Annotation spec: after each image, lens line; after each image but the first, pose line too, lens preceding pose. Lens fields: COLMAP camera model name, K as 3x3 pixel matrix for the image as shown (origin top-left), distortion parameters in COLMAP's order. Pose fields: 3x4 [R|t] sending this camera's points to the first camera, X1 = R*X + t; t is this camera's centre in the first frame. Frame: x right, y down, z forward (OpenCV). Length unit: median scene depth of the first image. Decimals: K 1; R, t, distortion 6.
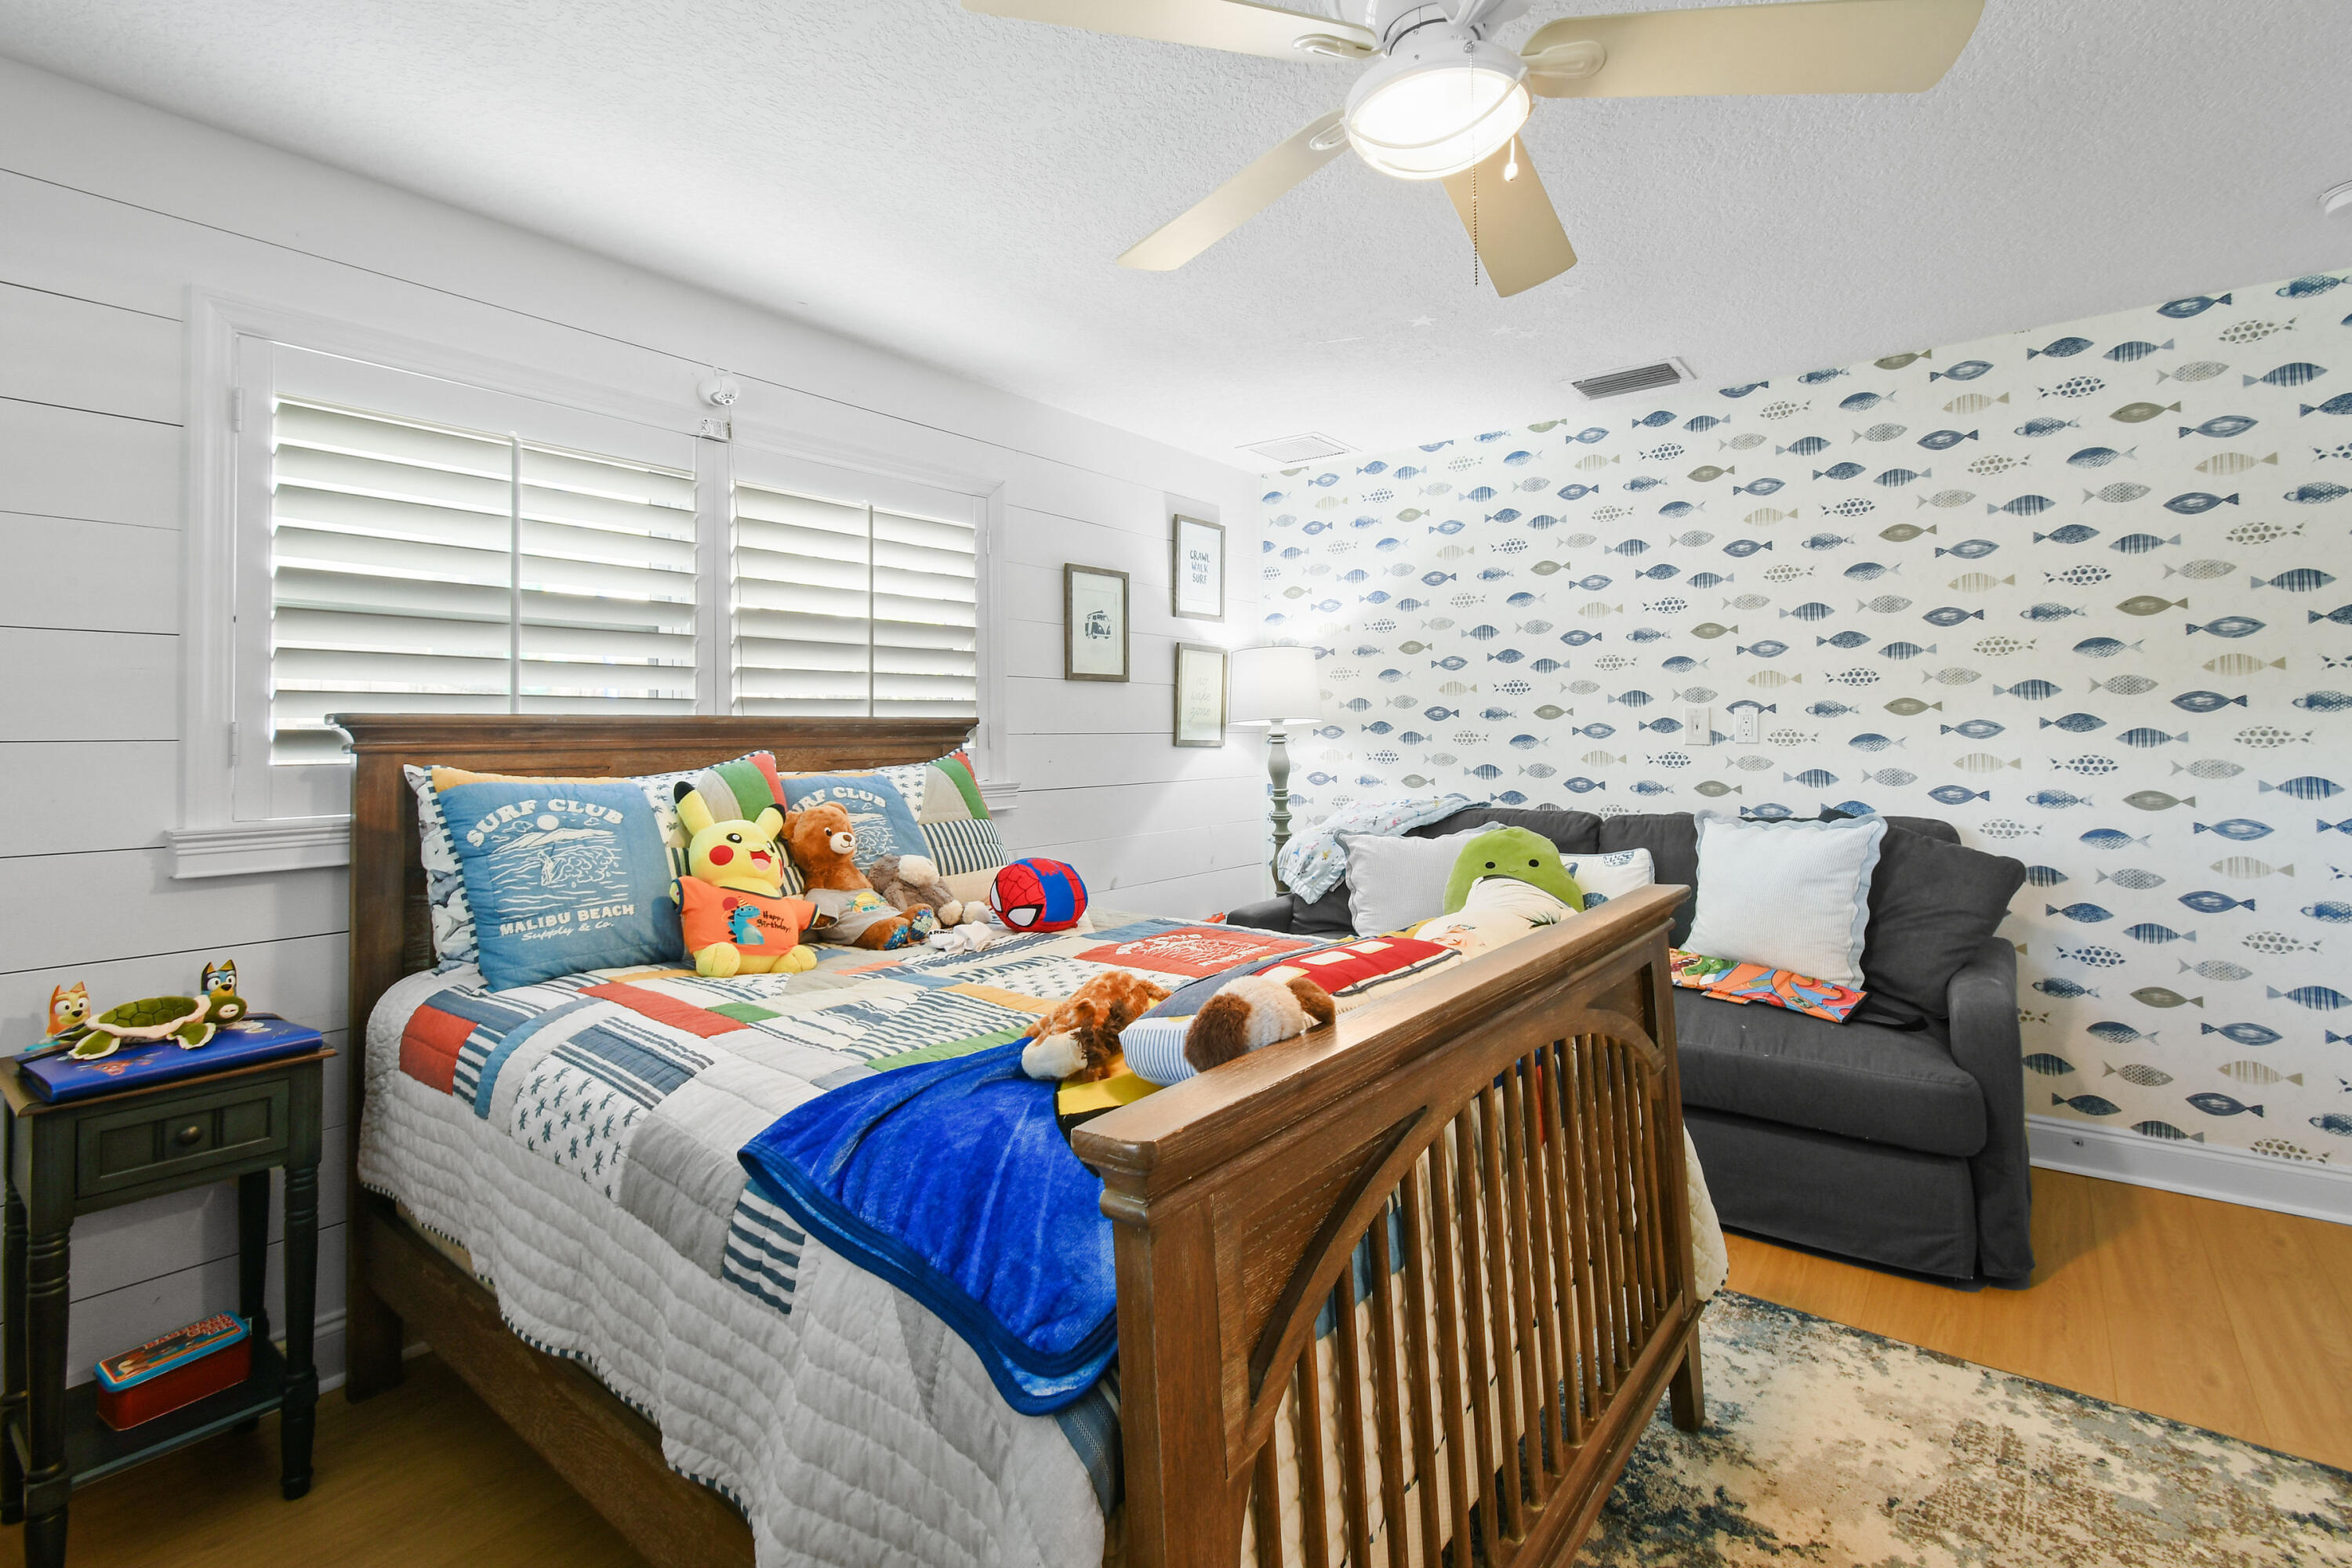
lens RADIAL K [[1037.4, 0, 1172.8], [0, 1037.4, 729.1], [0, 0, 1]] dist [0.002123, 0.000306]
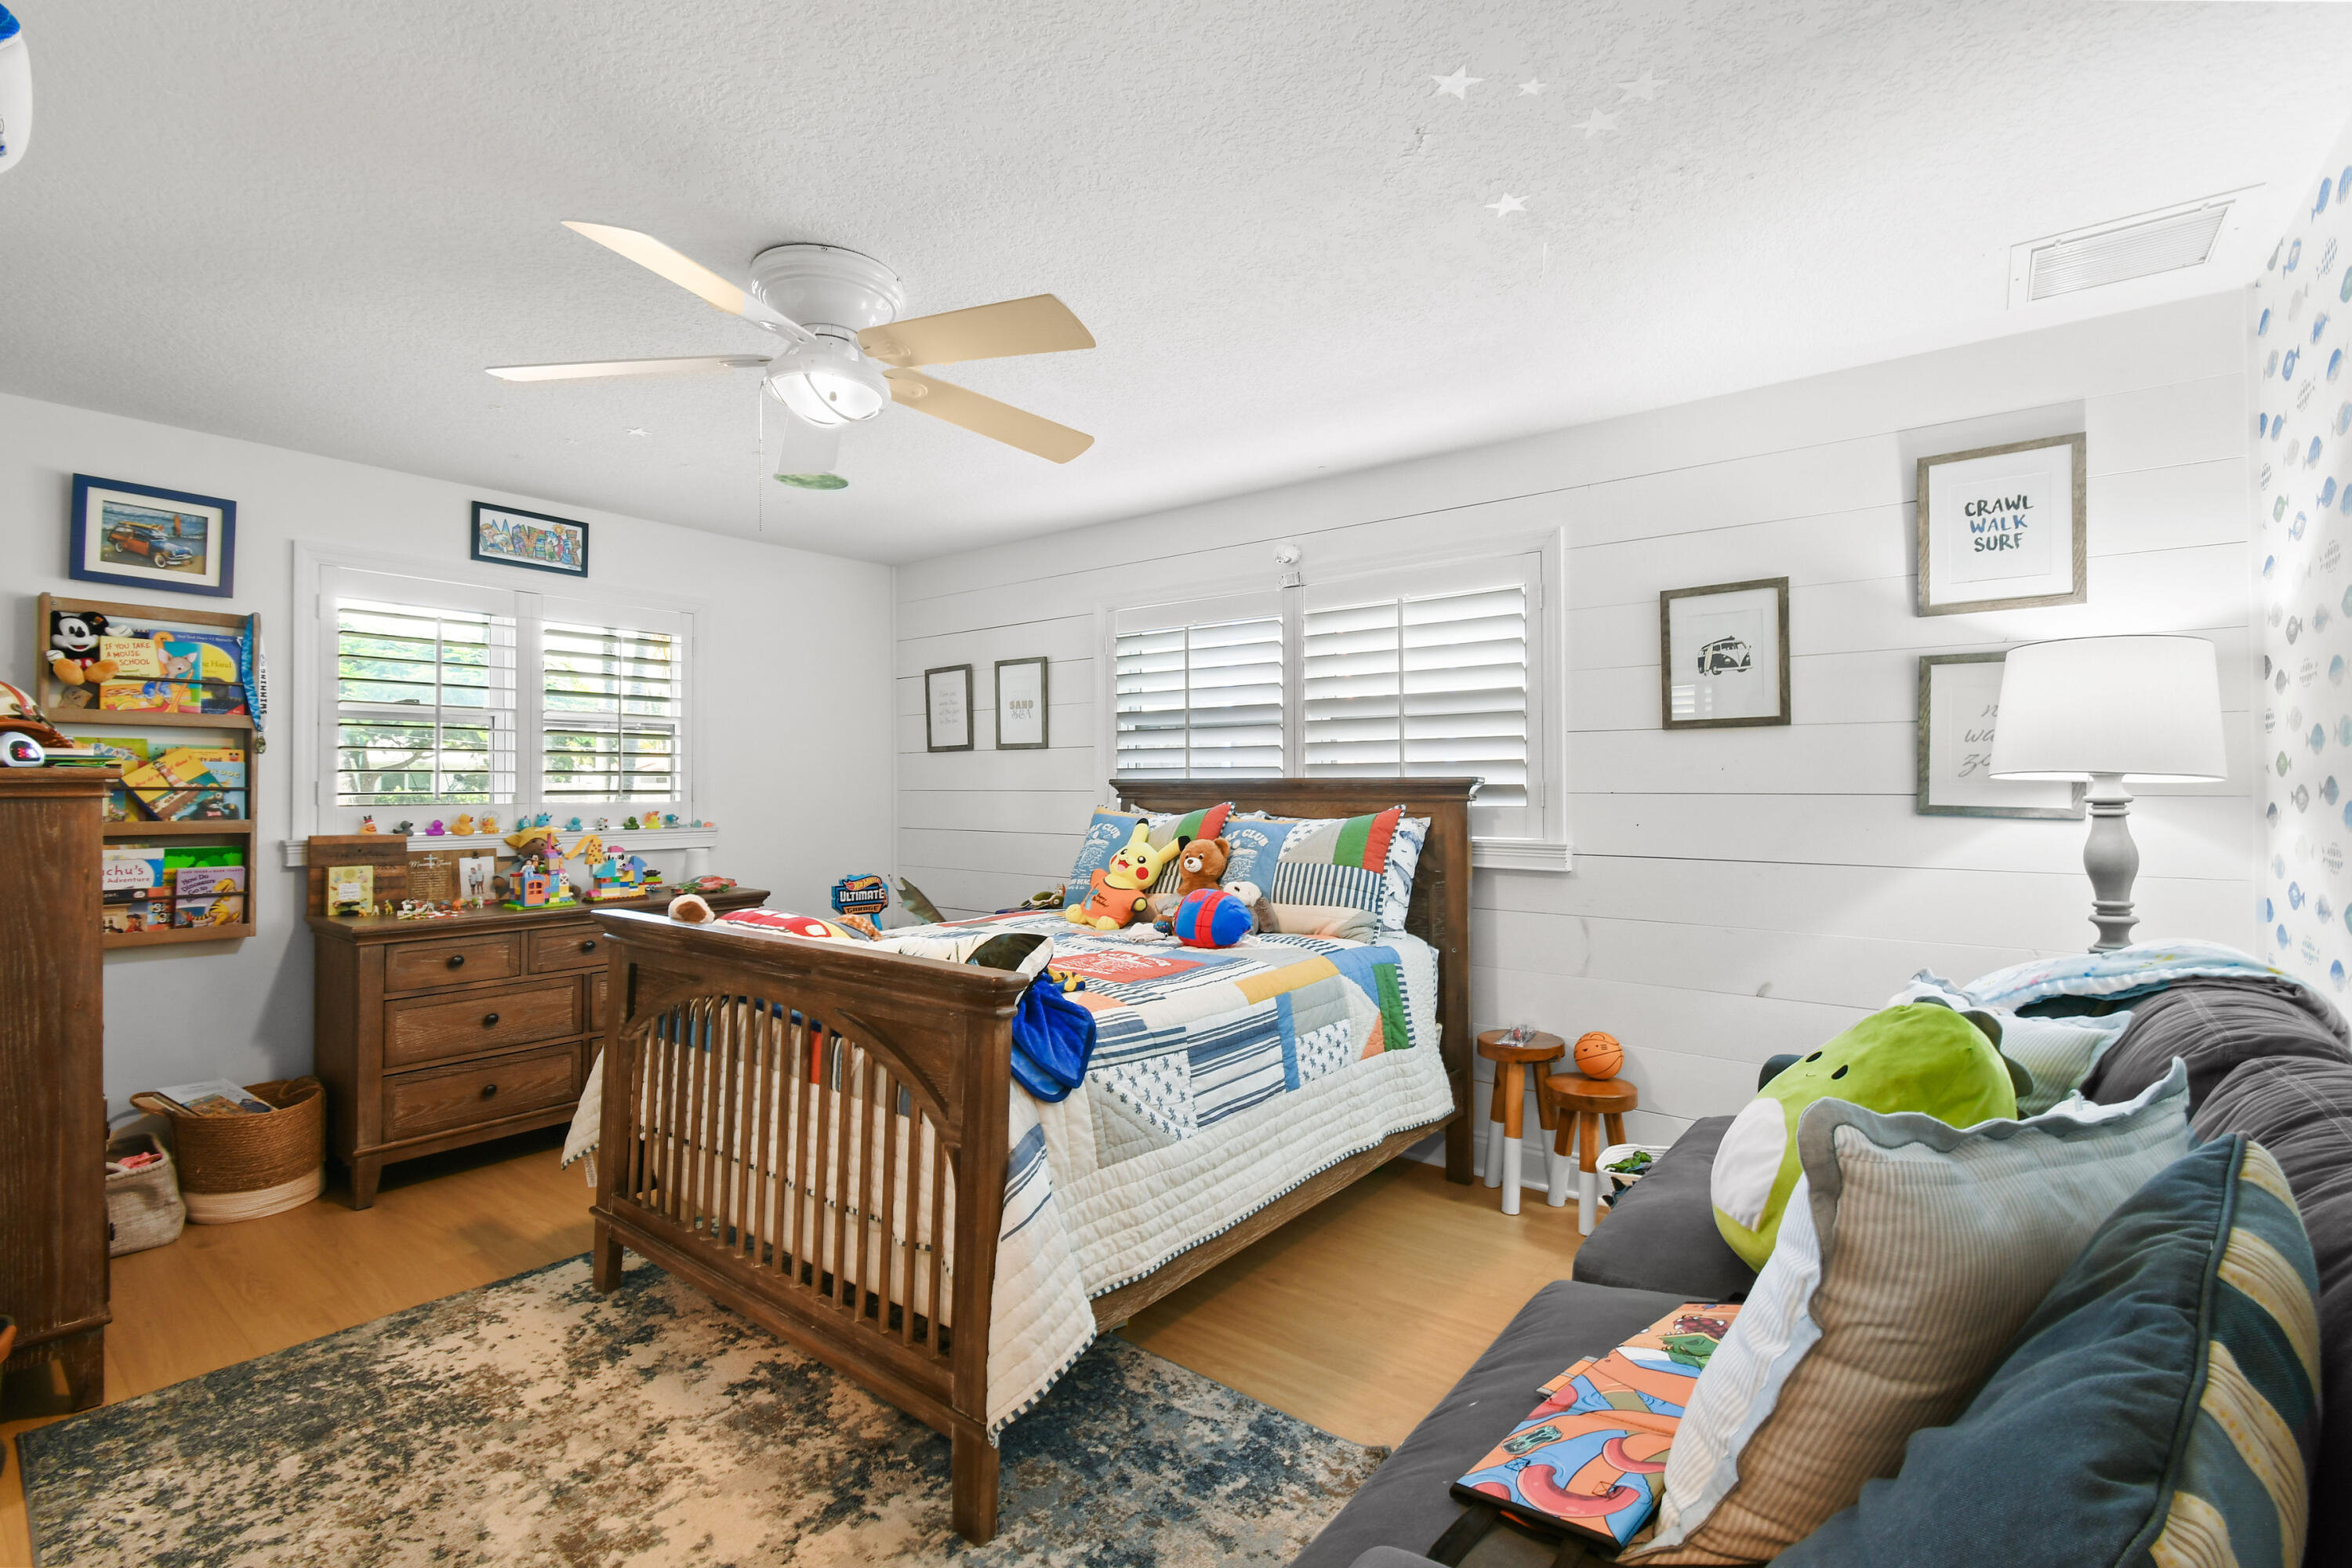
lens RADIAL K [[1040.8, 0, 1176.0], [0, 1040.8, 784.0], [0, 0, 1]] dist [0.001653, -0.000420]
pose [[0.016625, -0.010672, -0.999805, 0.974798], [-0.012469, 0.999863, -0.010880, 0.013572], [0.999784, 0.012648, 0.016490, 0.792552]]
